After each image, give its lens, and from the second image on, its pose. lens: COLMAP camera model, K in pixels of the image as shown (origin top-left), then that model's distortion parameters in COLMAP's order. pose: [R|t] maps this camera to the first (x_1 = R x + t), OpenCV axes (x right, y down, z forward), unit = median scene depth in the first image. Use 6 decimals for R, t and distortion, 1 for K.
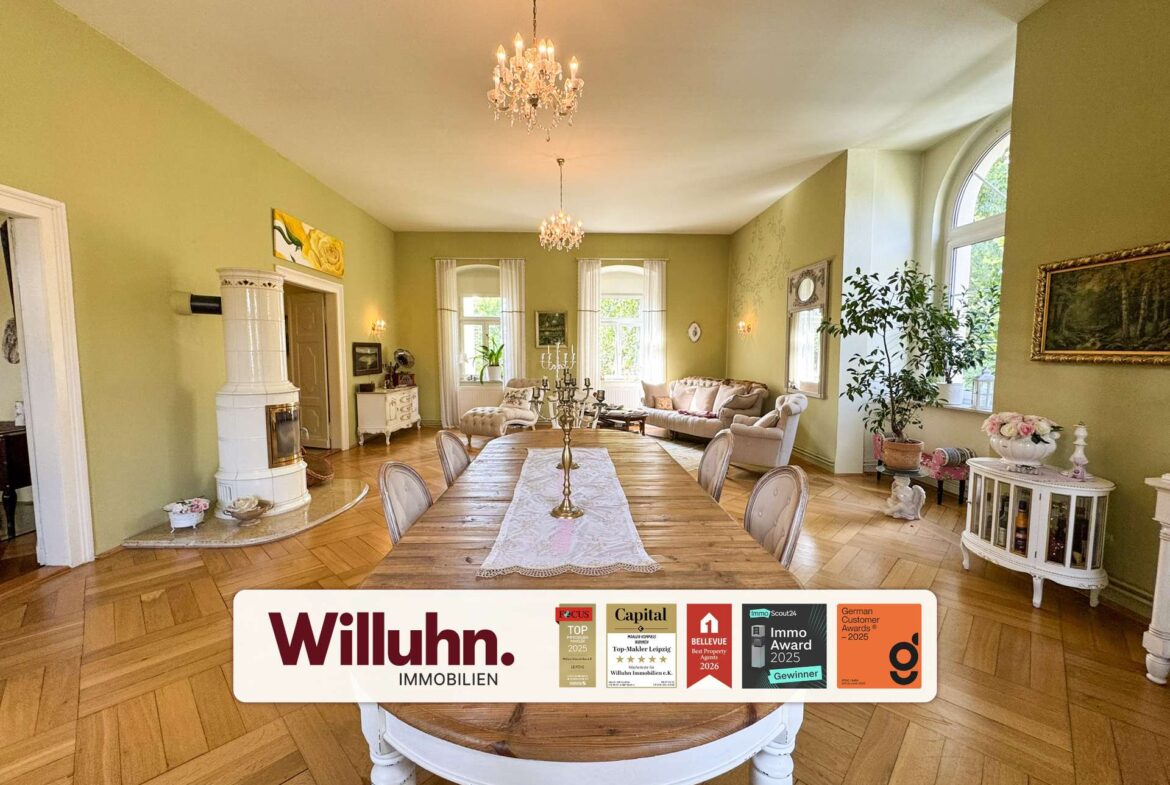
lens RADIAL K [[464.7, 0, 579.9], [0, 464.7, 390.8], [0, 0, 1]] dist [0.009221, 0.000229]
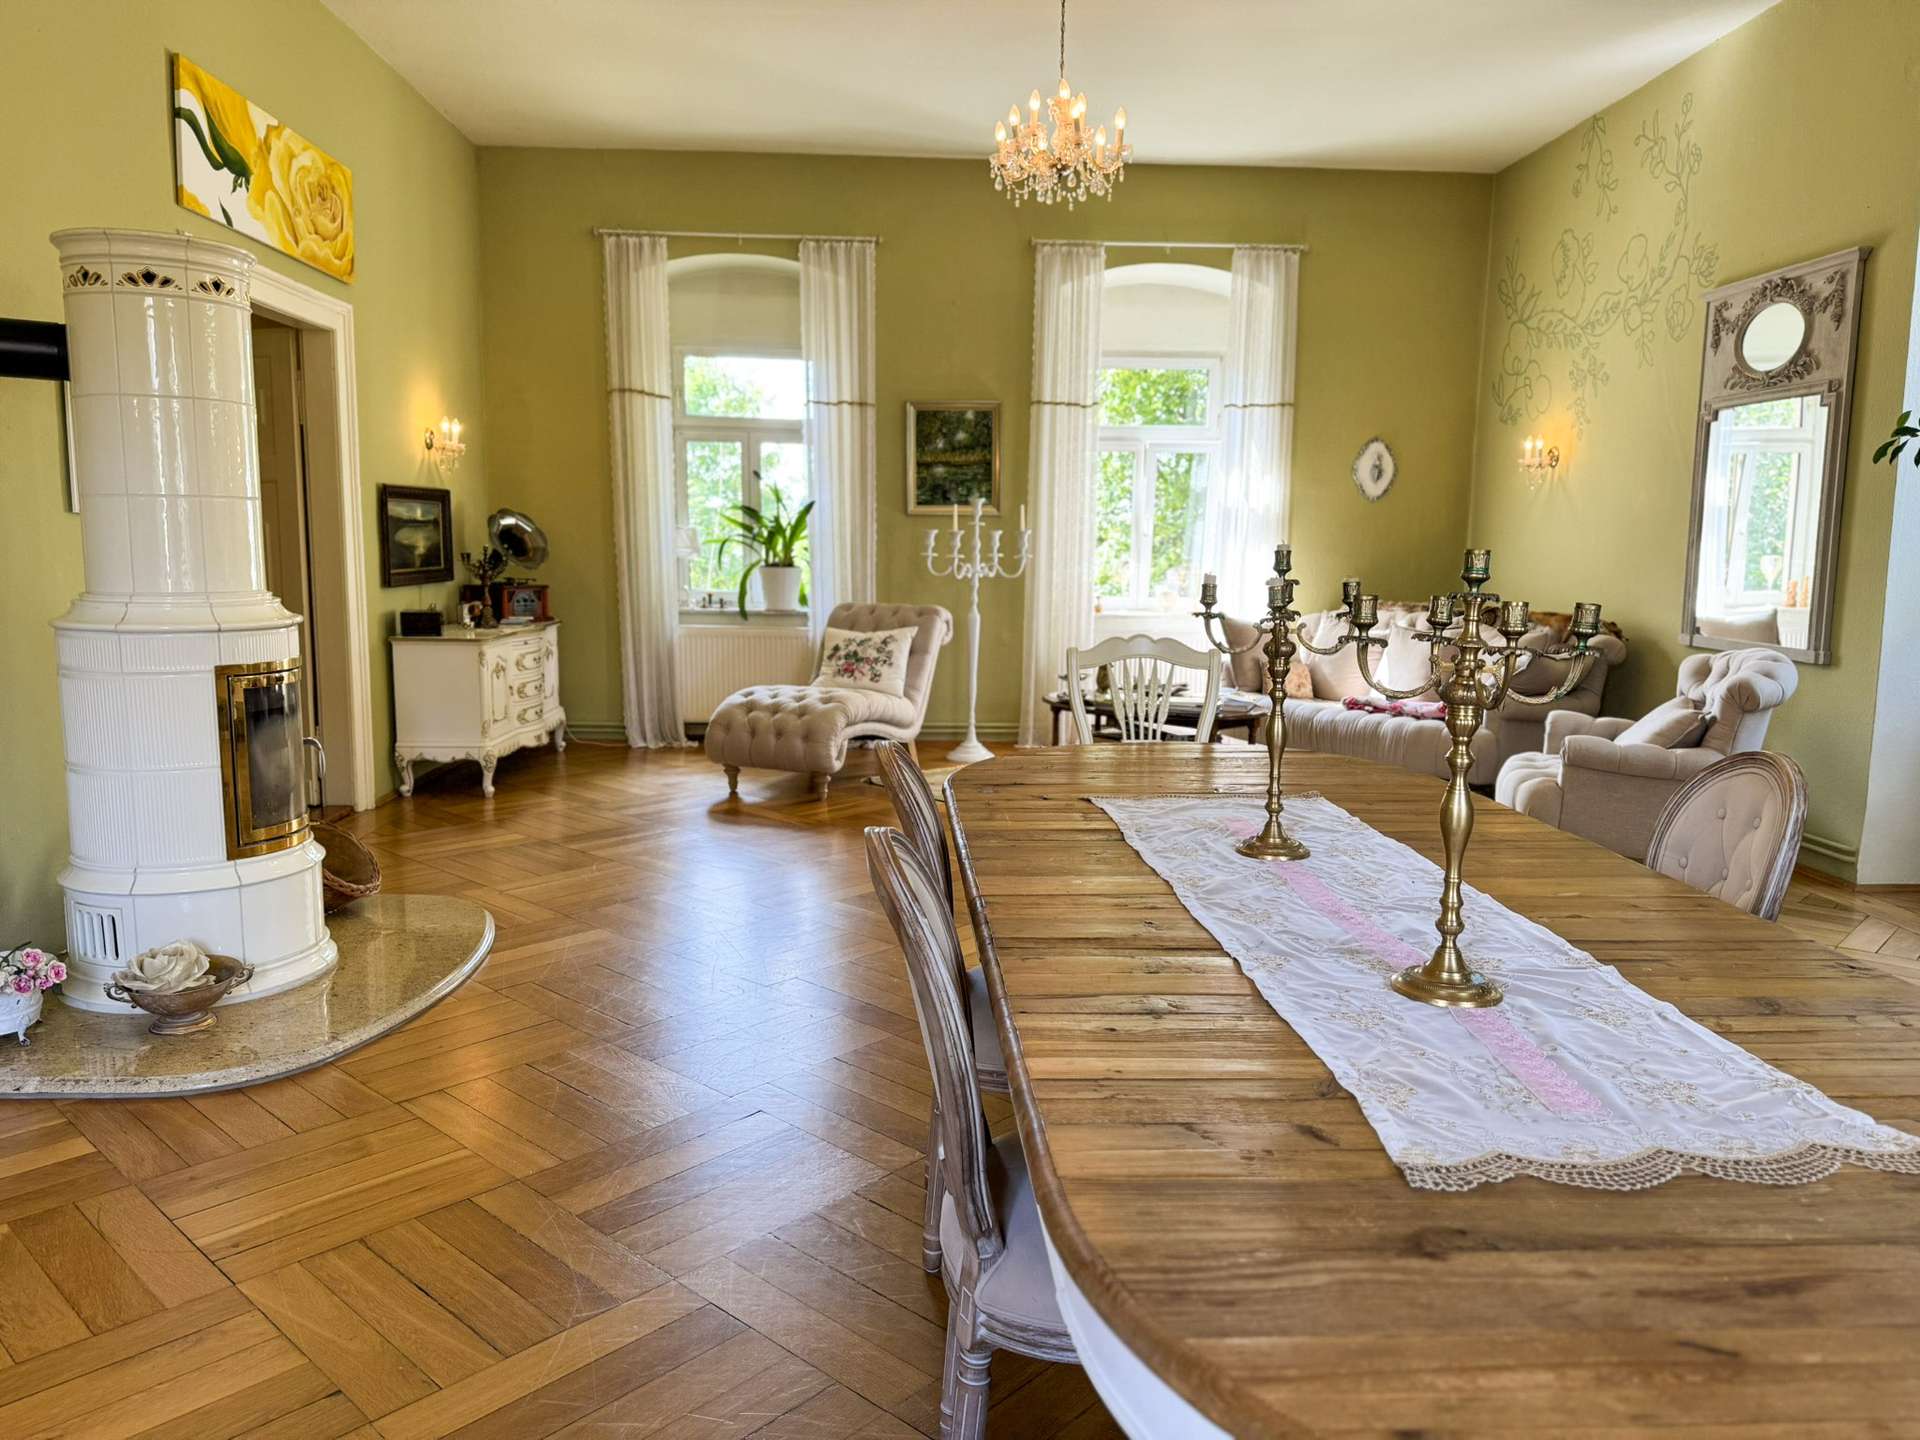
lens RADIAL K [[1349.0, 0, 960.1], [0, 1349.0, 716.7], [0, 0, 1]] dist [0.039907, -0.028002]
pose [[0.999586, 0.006840, 0.027946, -0.116168], [-0.008228, 0.998723, 0.049852, 0.009590], [-0.027570, -0.050062, 0.998366, 0.026079]]
